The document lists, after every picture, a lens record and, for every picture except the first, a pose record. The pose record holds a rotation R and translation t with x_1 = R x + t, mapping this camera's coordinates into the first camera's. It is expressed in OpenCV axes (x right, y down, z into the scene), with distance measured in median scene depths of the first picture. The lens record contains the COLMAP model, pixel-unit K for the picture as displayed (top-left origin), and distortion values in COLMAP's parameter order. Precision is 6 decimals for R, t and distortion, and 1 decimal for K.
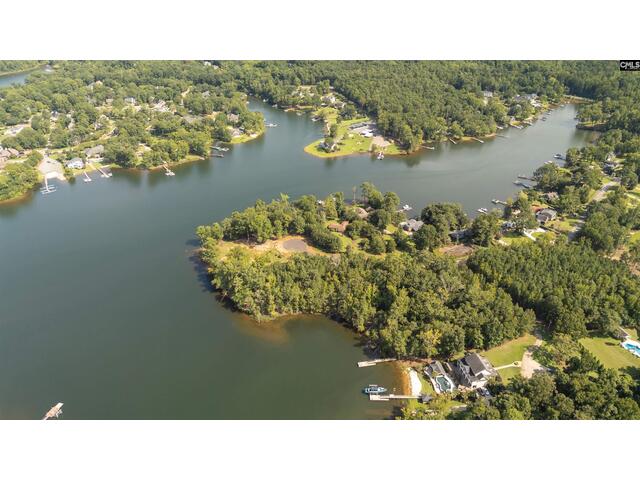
lens RADIAL K [[477.2, 0, 320.0], [0, 477.2, 240.0], [0, 0, 1]] dist [0.076512, -0.069530]
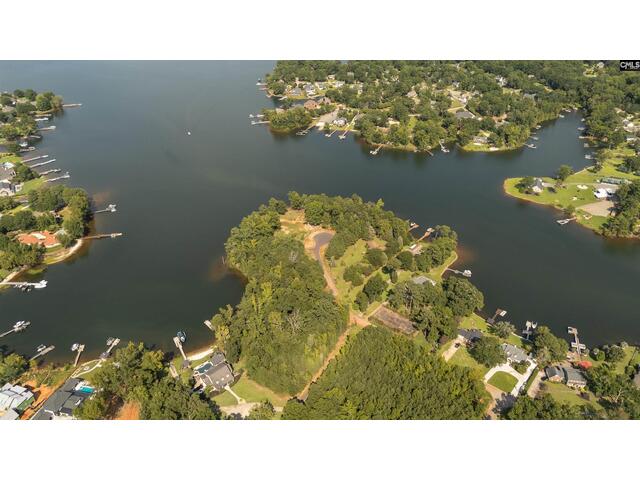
lens RADIAL K [[477.2, 0, 320.0], [0, 477.2, 240.0], [0, 0, 1]] dist [0.076512, -0.069530]
pose [[0.526929, 0.467746, -0.709619, 0.536265], [-0.422539, 0.868613, 0.258790, -0.197433], [0.737433, 0.163478, 0.655338, 0.183556]]
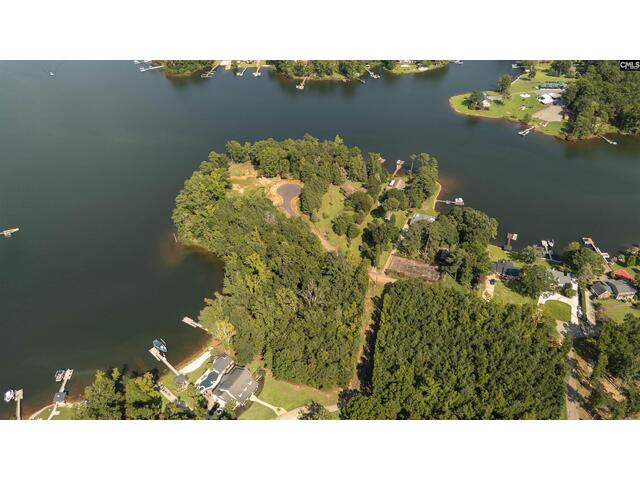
lens RADIAL K [[477.2, 0, 320.0], [0, 477.2, 240.0], [0, 0, 1]] dist [0.076512, -0.069530]
pose [[0.751632, 0.412262, -0.514868, 0.373962], [-0.324633, 0.910729, 0.255317, -0.116045], [0.574163, -0.024761, 0.818367, 0.187265]]
